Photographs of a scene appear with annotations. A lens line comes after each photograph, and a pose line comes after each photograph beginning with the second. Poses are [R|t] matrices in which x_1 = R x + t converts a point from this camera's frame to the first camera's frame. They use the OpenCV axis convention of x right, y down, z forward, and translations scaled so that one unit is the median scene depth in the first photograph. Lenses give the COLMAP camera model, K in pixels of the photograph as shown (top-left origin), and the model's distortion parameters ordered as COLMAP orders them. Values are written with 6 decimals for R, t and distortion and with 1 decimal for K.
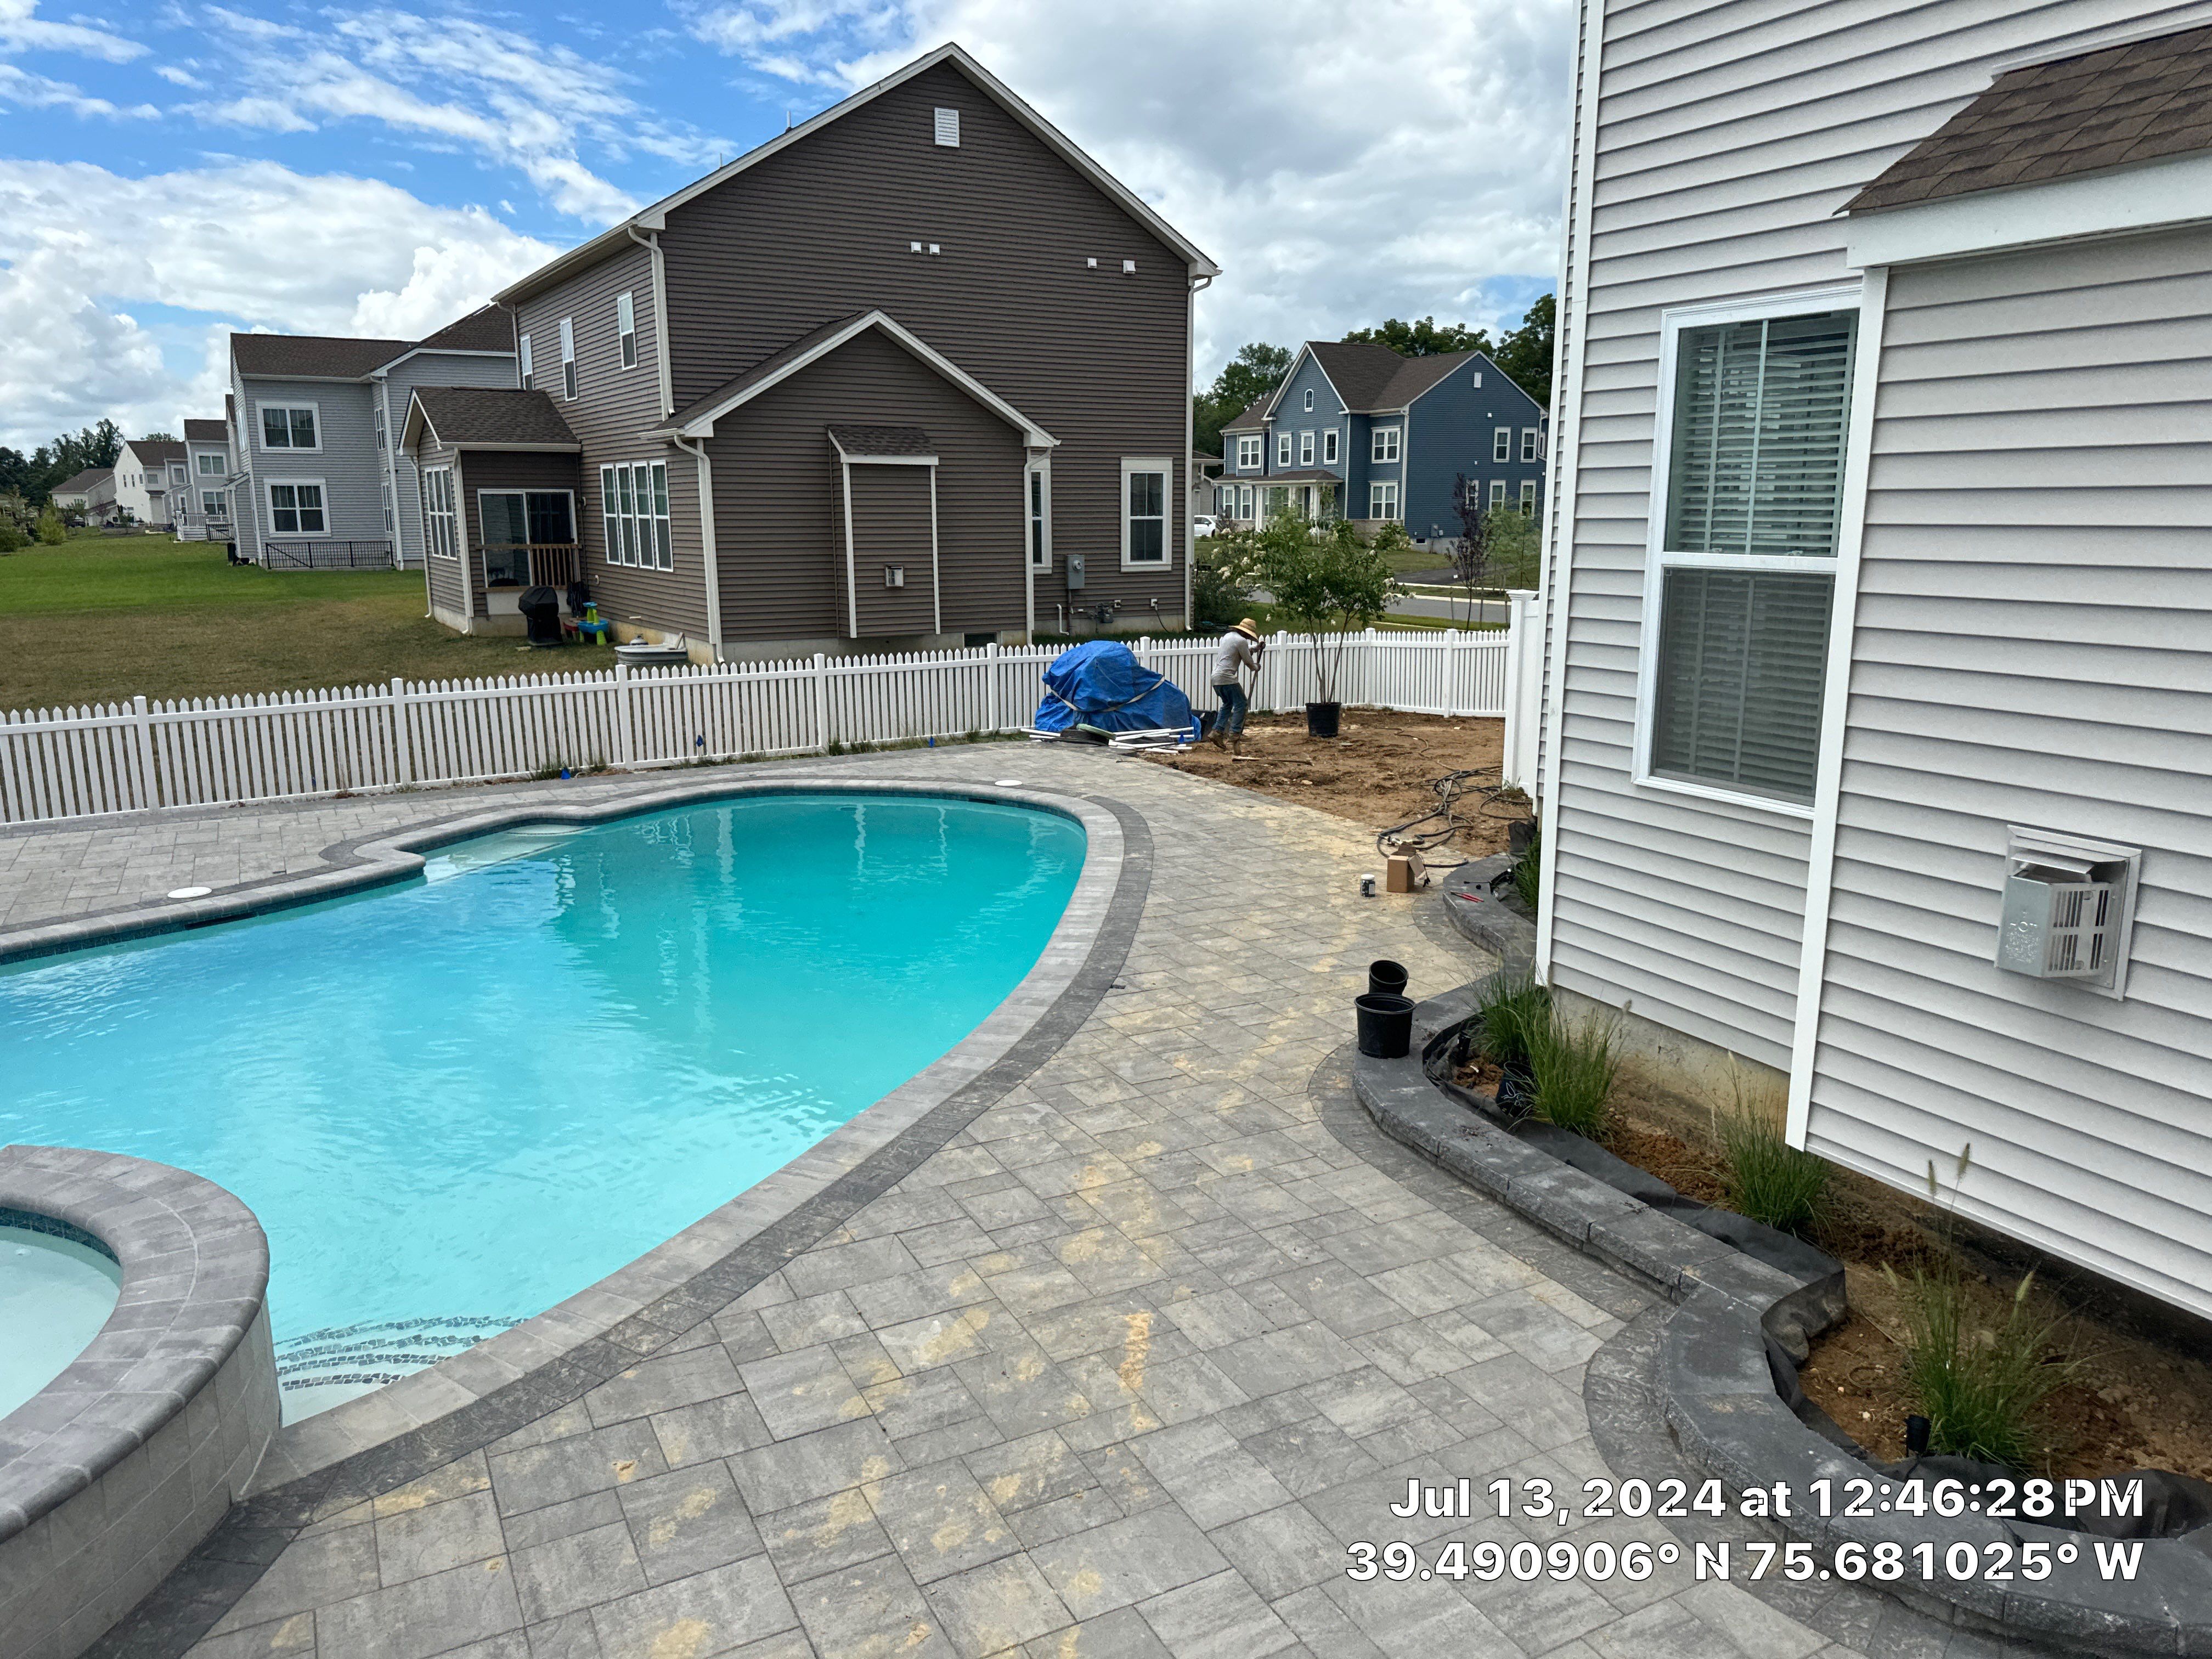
lens RADIAL K [[1552.7, 0, 1094.1], [0, 1552.7, 850.5], [0, 0, 1]] dist [0.043721, -0.047414]
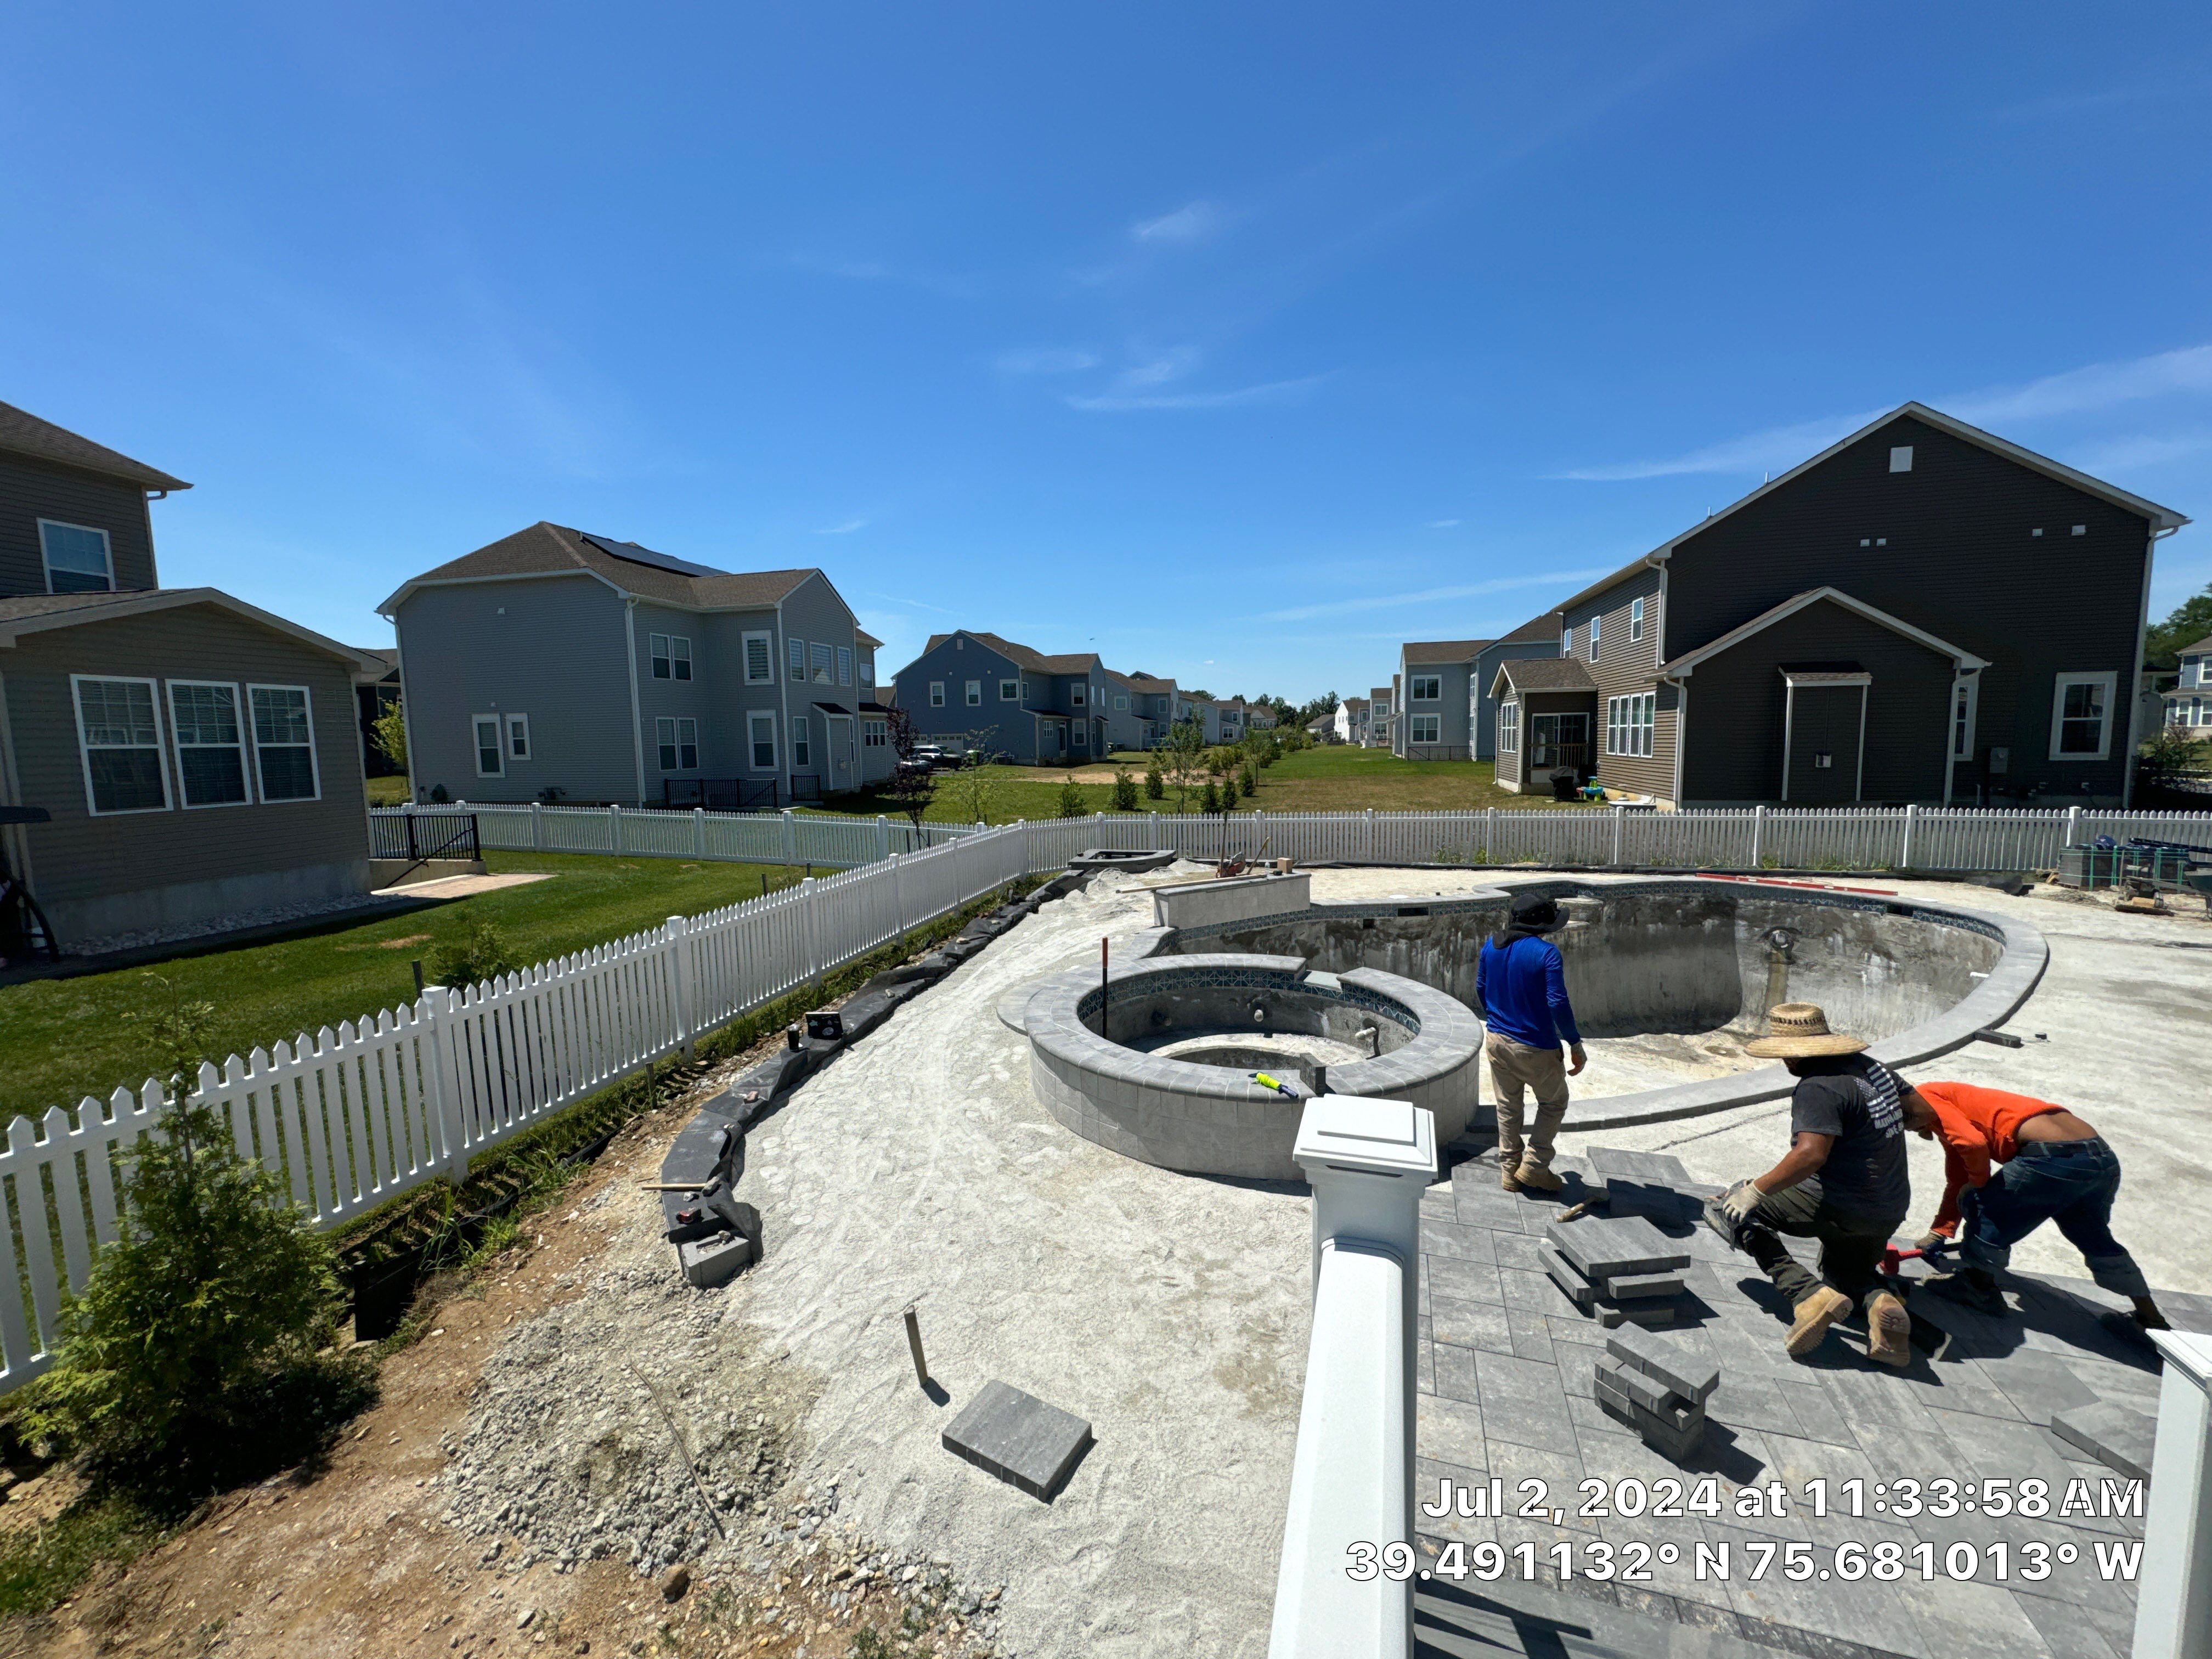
lens RADIAL K [[880.3, 0, 1103.0], [0, 880.3, 828.1], [0, 0, 1]] dist [-0.002275, 0.000577]
pose [[0.697444, 0.065845, -0.713608, -0.006291], [-0.141313, 0.988855, -0.046870, 0.020452], [0.702568, 0.133531, 0.698976, -0.048841]]
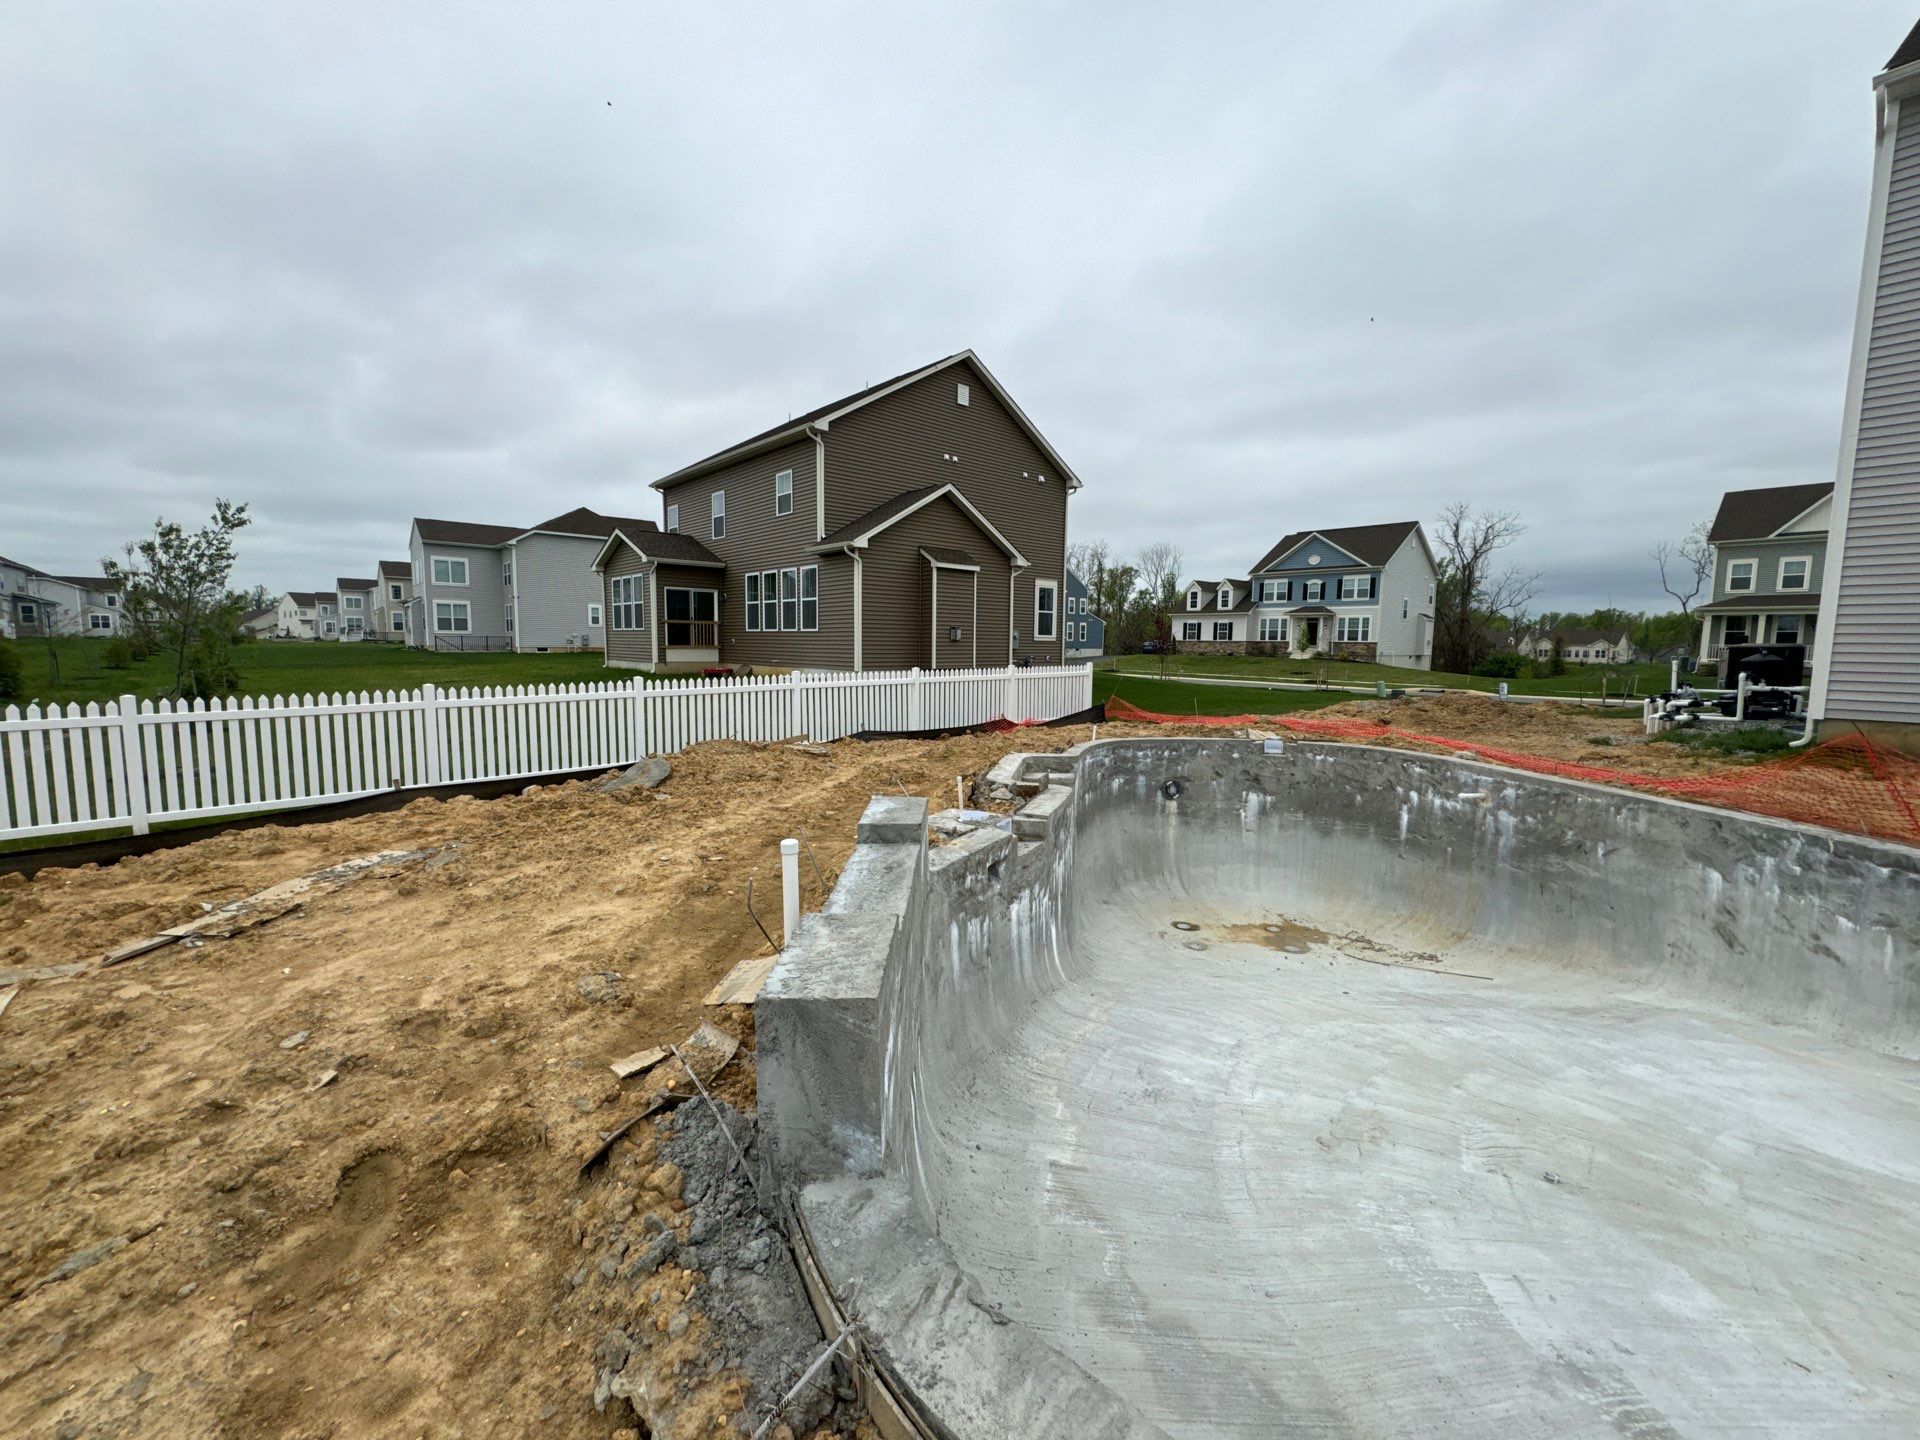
lens RADIAL K [[764.1, 0, 957.4], [0, 764.1, 718.7], [0, 0, 1]] dist [-0.002275, 0.000577]
pose [[0.981277, -0.002351, 0.192587, -0.276137], [0.025177, 0.992911, -0.116164, 0.011933], [-0.190949, 0.118838, 0.974380, 0.187914]]
